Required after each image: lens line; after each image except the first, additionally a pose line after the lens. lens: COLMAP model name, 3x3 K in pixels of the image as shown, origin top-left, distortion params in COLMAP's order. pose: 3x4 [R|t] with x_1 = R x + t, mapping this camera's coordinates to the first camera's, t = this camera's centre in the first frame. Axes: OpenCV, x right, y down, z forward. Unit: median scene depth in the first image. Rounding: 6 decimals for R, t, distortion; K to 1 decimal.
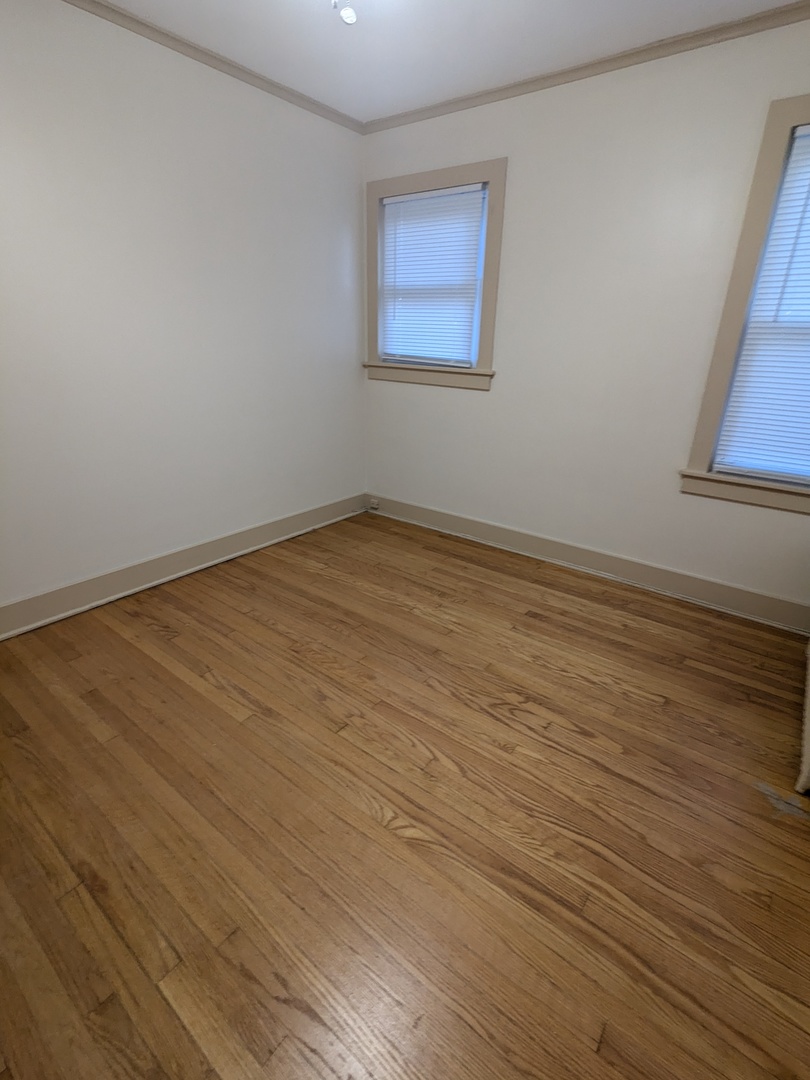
lens RADIAL K [[509.7, 0, 409.6], [0, 509.7, 545.1], [0, 0, 1]] dist [-0.003047, 0.002385]
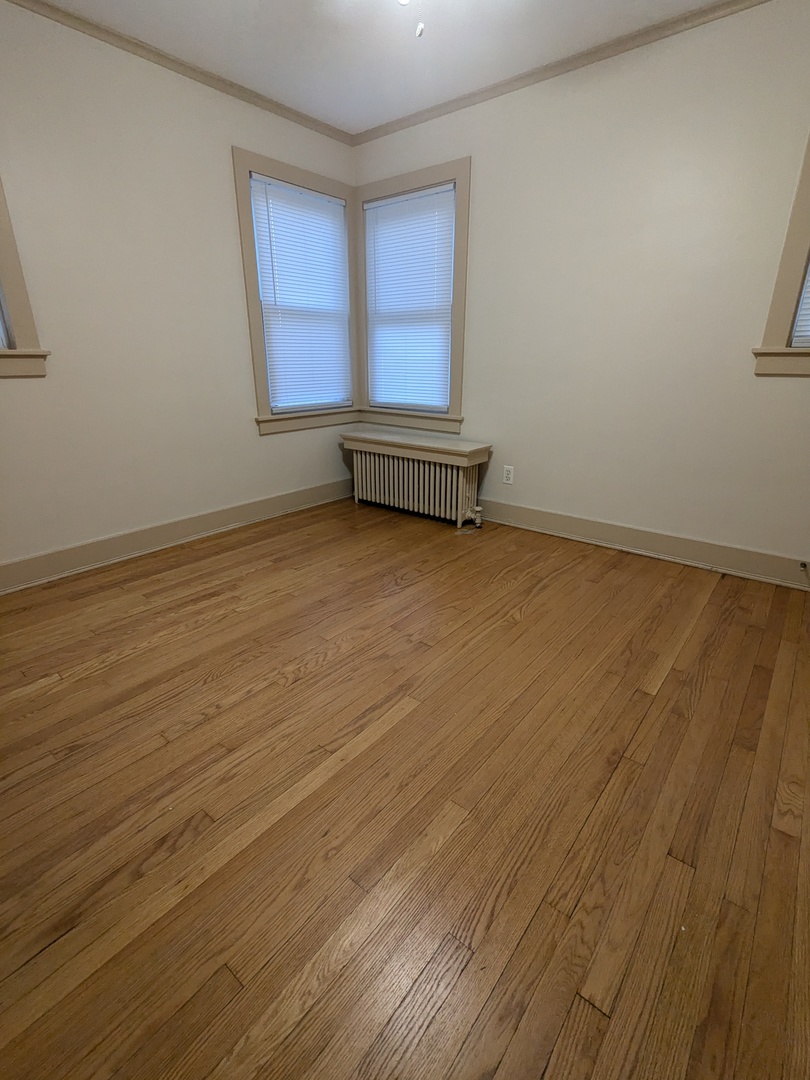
lens RADIAL K [[509.7, 0, 405.8], [0, 509.7, 543.0], [0, 0, 1]] dist [-0.003047, 0.002385]
pose [[0.025544, -0.366824, 0.929940, -0.931152], [0.385454, 0.861926, 0.329407, -0.185937], [-0.922373, 0.350035, 0.163411, 0.662769]]
